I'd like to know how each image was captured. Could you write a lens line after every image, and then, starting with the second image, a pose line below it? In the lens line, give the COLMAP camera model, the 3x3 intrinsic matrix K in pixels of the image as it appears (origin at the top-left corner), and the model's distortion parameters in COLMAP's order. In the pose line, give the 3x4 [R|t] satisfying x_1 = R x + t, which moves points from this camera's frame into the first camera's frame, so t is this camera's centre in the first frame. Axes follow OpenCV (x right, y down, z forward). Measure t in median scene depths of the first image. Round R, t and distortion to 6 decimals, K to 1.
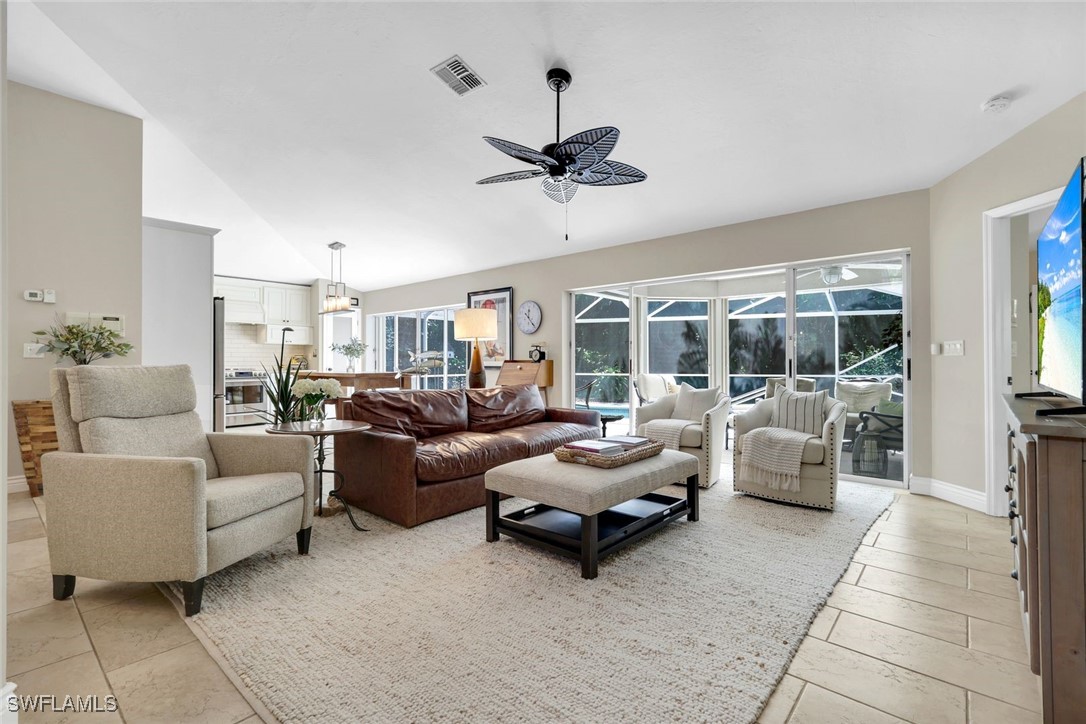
lens RADIAL K [[483.6, 0, 542.5], [0, 483.6, 359.7], [0, 0, 1]] dist [0.003192, 0.000109]
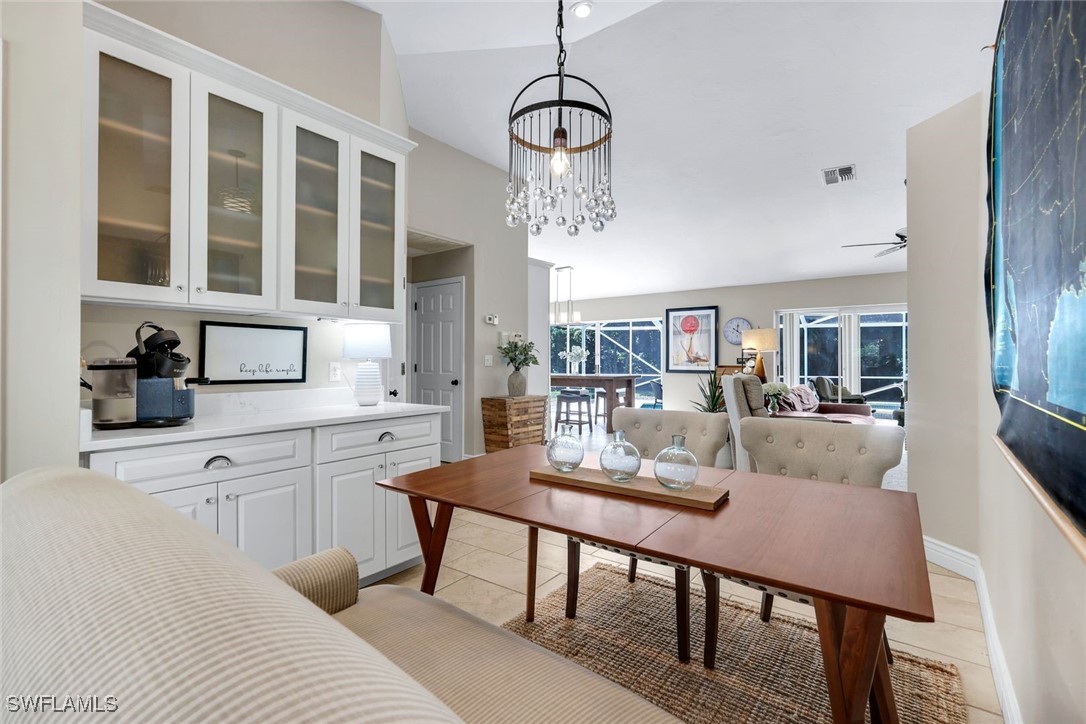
lens RADIAL K [[494.3, 0, 541.5], [0, 494.3, 362.0], [0, 0, 1]] dist [-0.002338, 0.000017]
pose [[0.998075, 0.004452, 0.061852, -0.497360], [-0.004754, 0.999977, 0.004744, -0.010058], [-0.061830, -0.005029, 0.998074, -0.190648]]
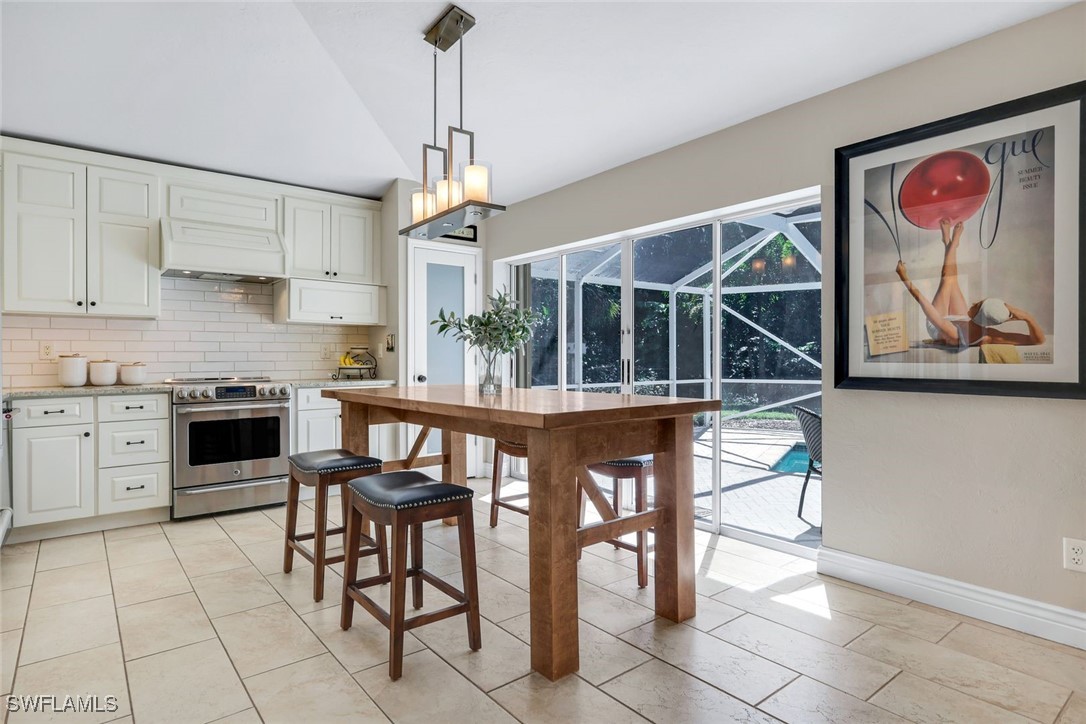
lens RADIAL K [[587.6, 0, 541.5], [0, 587.6, 361.0], [0, 0, 1]] dist [-0.000267, -0.000044]
pose [[0.983491, -0.000131, -0.180955, -0.255107], [0.001711, 0.999962, 0.008577, -0.001264], [0.180947, -0.008745, 0.983454, 0.534084]]
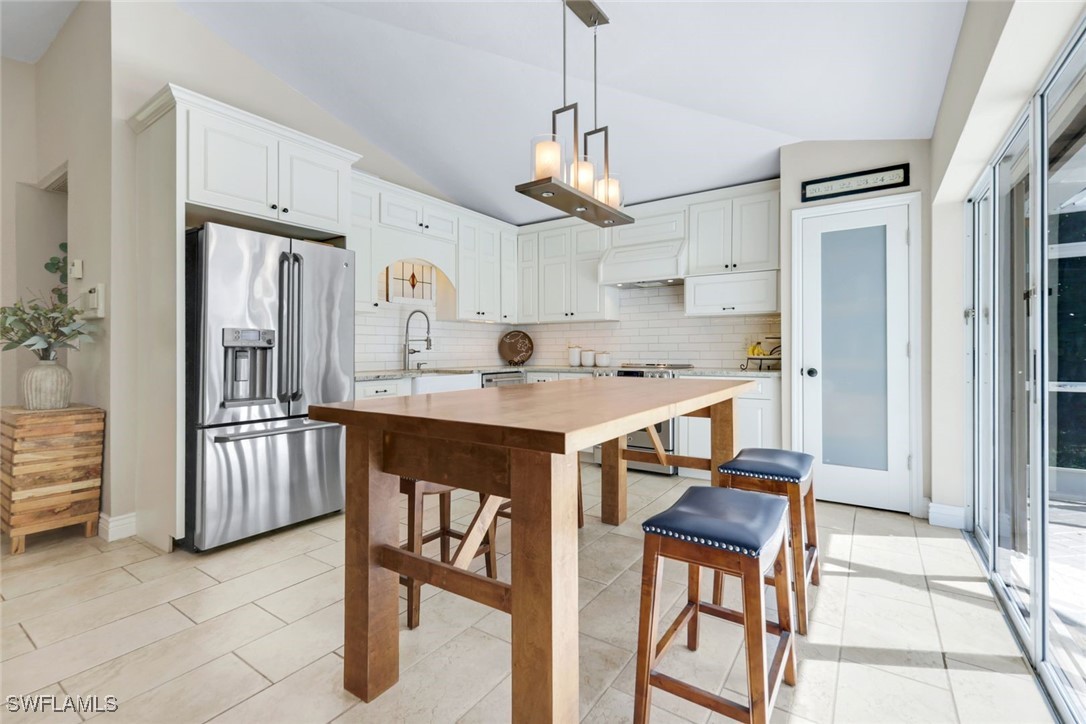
lens RADIAL K [[483.6, 0, 542.7], [0, 483.6, 347.1], [0, 0, 1]] dist [0.003192, 0.000109]
pose [[0.110590, -0.004672, -0.993855, -0.090915], [0.007480, 0.999965, -0.003868, -0.000135], [0.993838, -0.007007, 0.110621, 0.837576]]
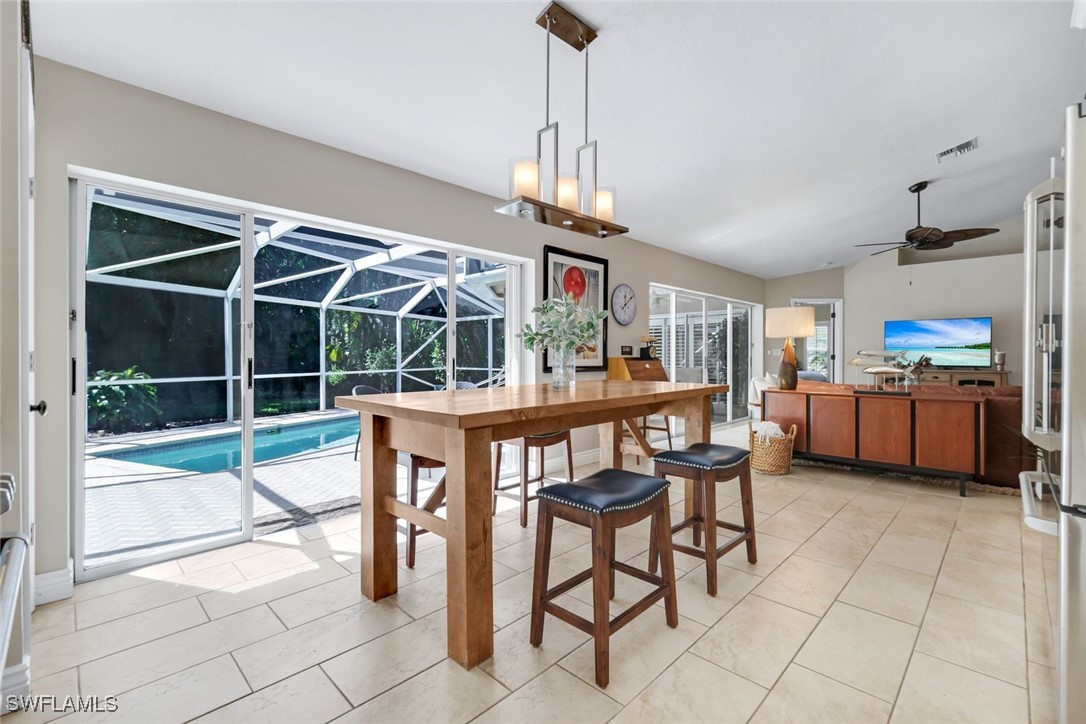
lens RADIAL K [[494.3, 0, 531.6], [0, 494.3, 357.7], [0, 0, 1]] dist [-0.002338, 0.000017]
pose [[0.052795, -0.002904, 0.998601, -0.707545], [-0.010527, 0.999939, 0.003464, -0.000161], [-0.998550, -0.010695, 0.052761, 0.907470]]
